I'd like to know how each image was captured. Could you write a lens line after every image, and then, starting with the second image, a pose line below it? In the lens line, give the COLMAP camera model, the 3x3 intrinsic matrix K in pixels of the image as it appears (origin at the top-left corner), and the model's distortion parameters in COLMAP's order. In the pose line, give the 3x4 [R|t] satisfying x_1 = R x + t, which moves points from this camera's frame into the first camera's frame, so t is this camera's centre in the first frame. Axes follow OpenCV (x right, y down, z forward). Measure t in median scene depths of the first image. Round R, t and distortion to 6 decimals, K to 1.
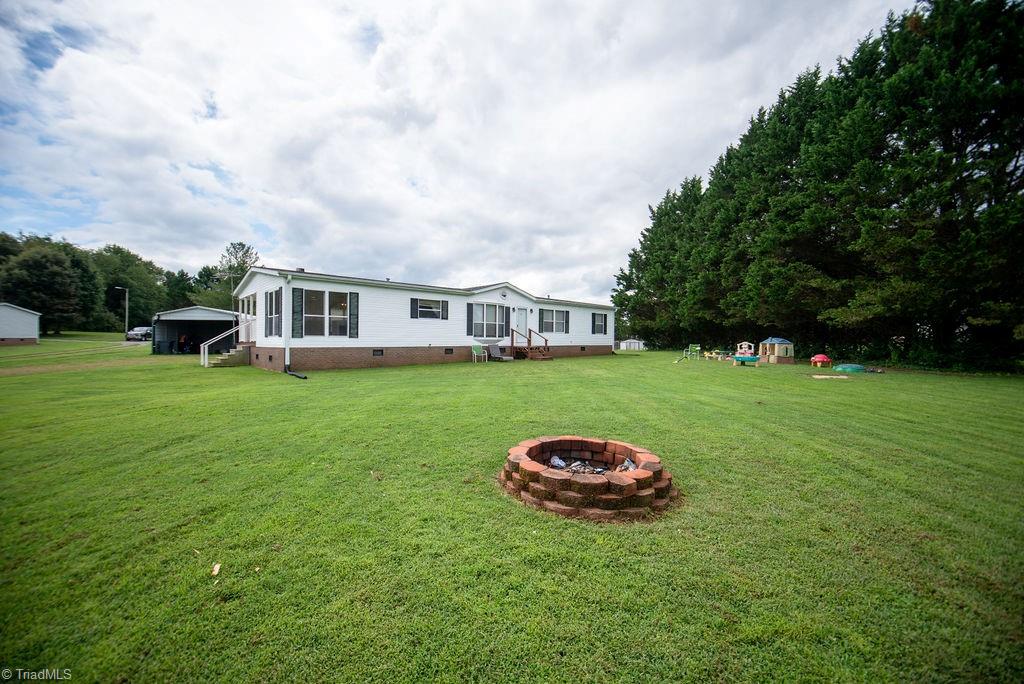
lens RADIAL K [[417.9, 0, 504.7], [0, 417.9, 341.0], [0, 0, 1]] dist [-0.012609, -0.001207]
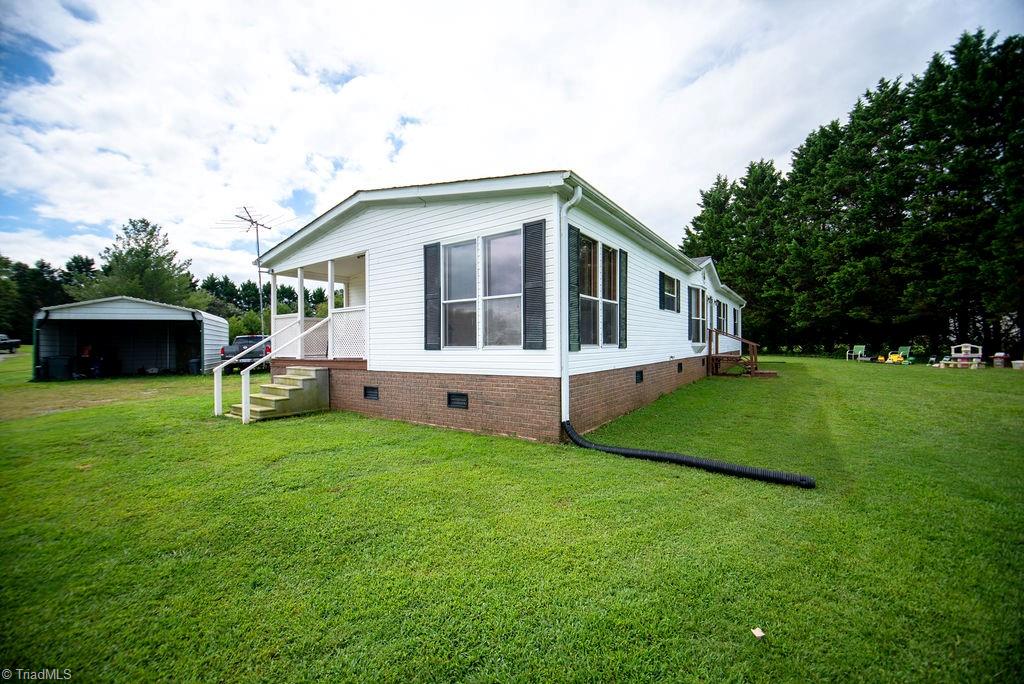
lens RADIAL K [[417.9, 0, 509.5], [0, 417.9, 345.2], [0, 0, 1]] dist [-0.012609, -0.001207]
pose [[0.979457, -0.015957, 0.201019, -0.186553], [0.015665, 0.999873, 0.003043, -0.004794], [-0.201042, 0.000168, 0.979583, 0.182805]]
